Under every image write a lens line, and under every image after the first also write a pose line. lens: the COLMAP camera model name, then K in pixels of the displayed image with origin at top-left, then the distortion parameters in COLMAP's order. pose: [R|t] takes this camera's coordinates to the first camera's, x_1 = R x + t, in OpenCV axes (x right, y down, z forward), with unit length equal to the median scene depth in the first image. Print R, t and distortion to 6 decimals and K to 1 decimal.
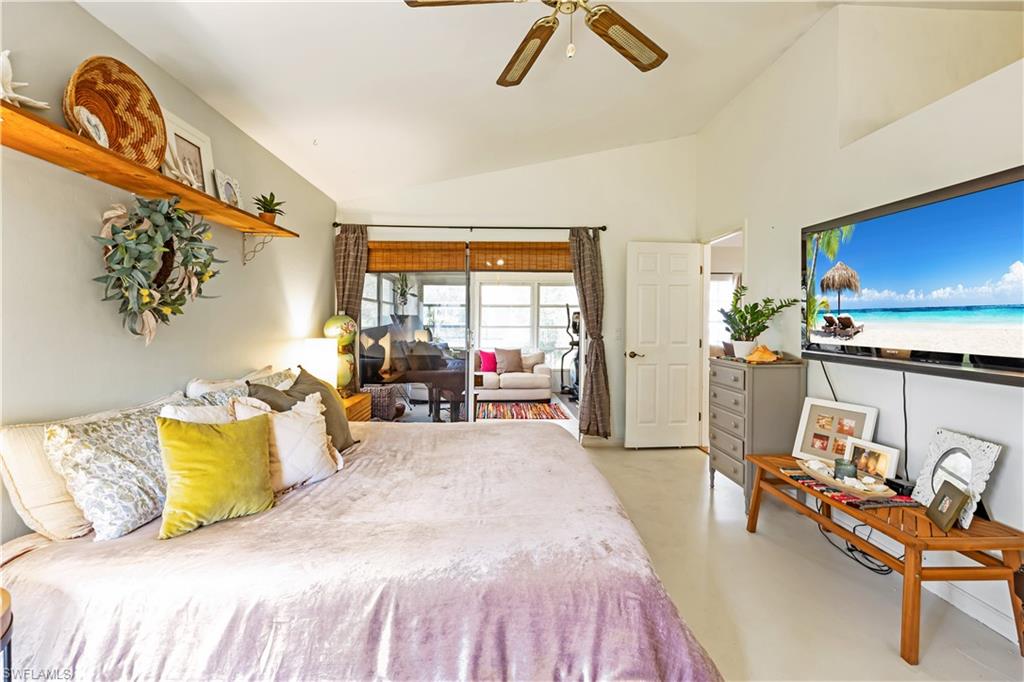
lens RADIAL K [[438.3, 0, 505.1], [0, 438.3, 325.0], [0, 0, 1]] dist [-0.000831, -0.000125]
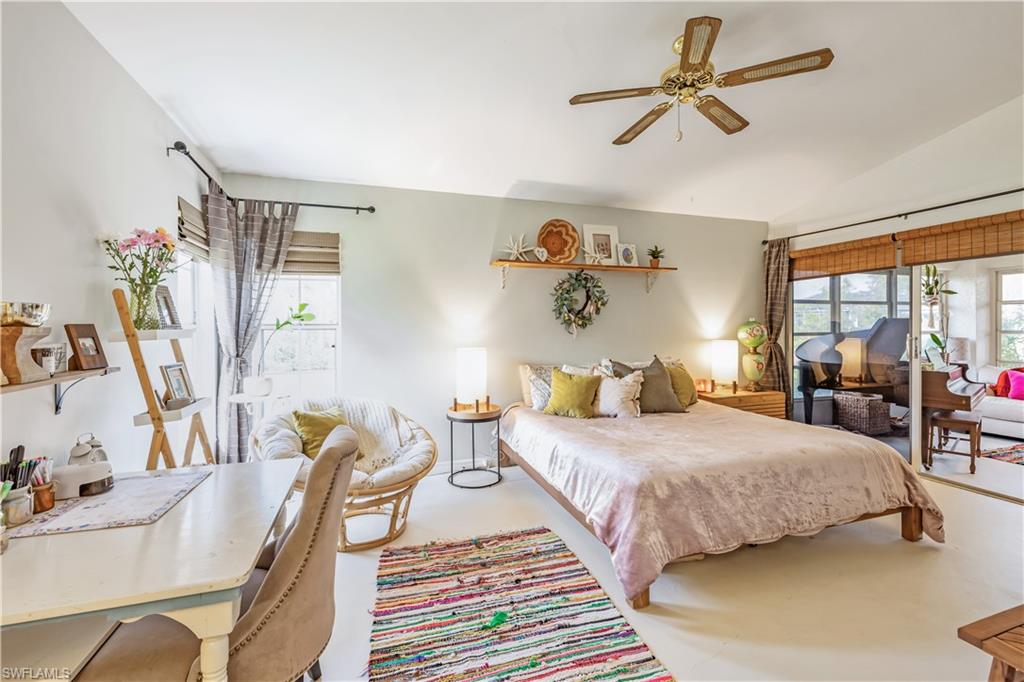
lens RADIAL K [[438.3, 0, 505.1], [0, 438.3, 325.0], [0, 0, 1]] dist [-0.000831, -0.000125]
pose [[0.278632, -0.009219, -0.960354, 0.817053], [-0.001259, 0.999950, -0.009965, -0.000326], [0.960397, 0.003985, 0.278607, 0.042707]]
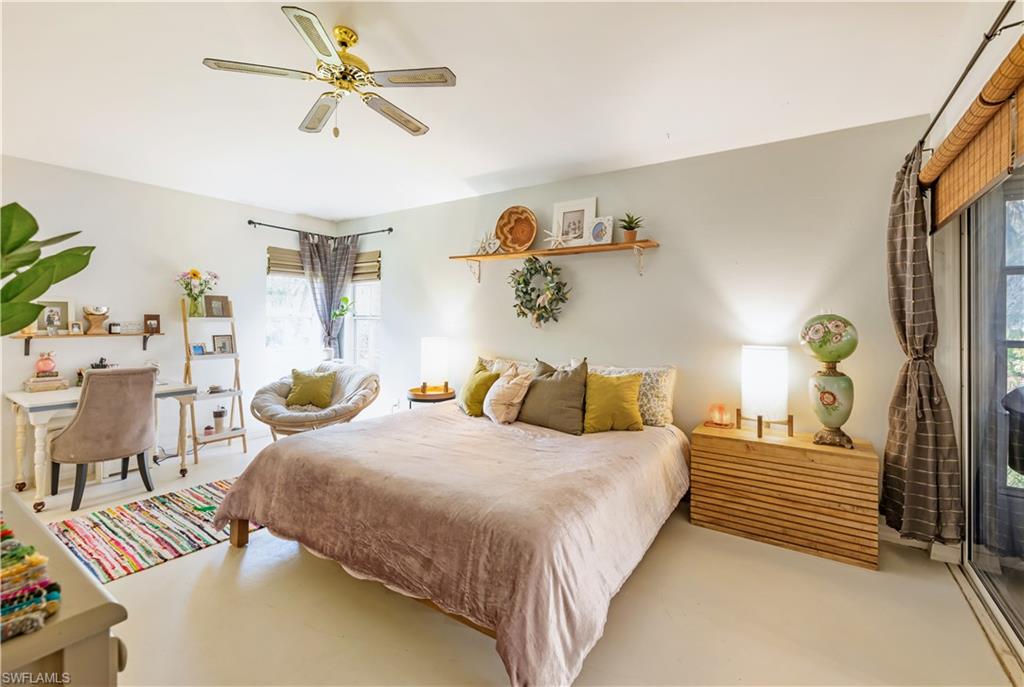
lens RADIAL K [[439.9, 0, 513.5], [0, 439.9, 314.4], [0, 0, 1]] dist [-0.000541, -0.000261]
pose [[-0.575912, -0.016502, -0.817345, 0.597968], [-0.016250, 0.999830, -0.008736, -0.013792], [0.817350, 0.008251, -0.576083, 1.411627]]
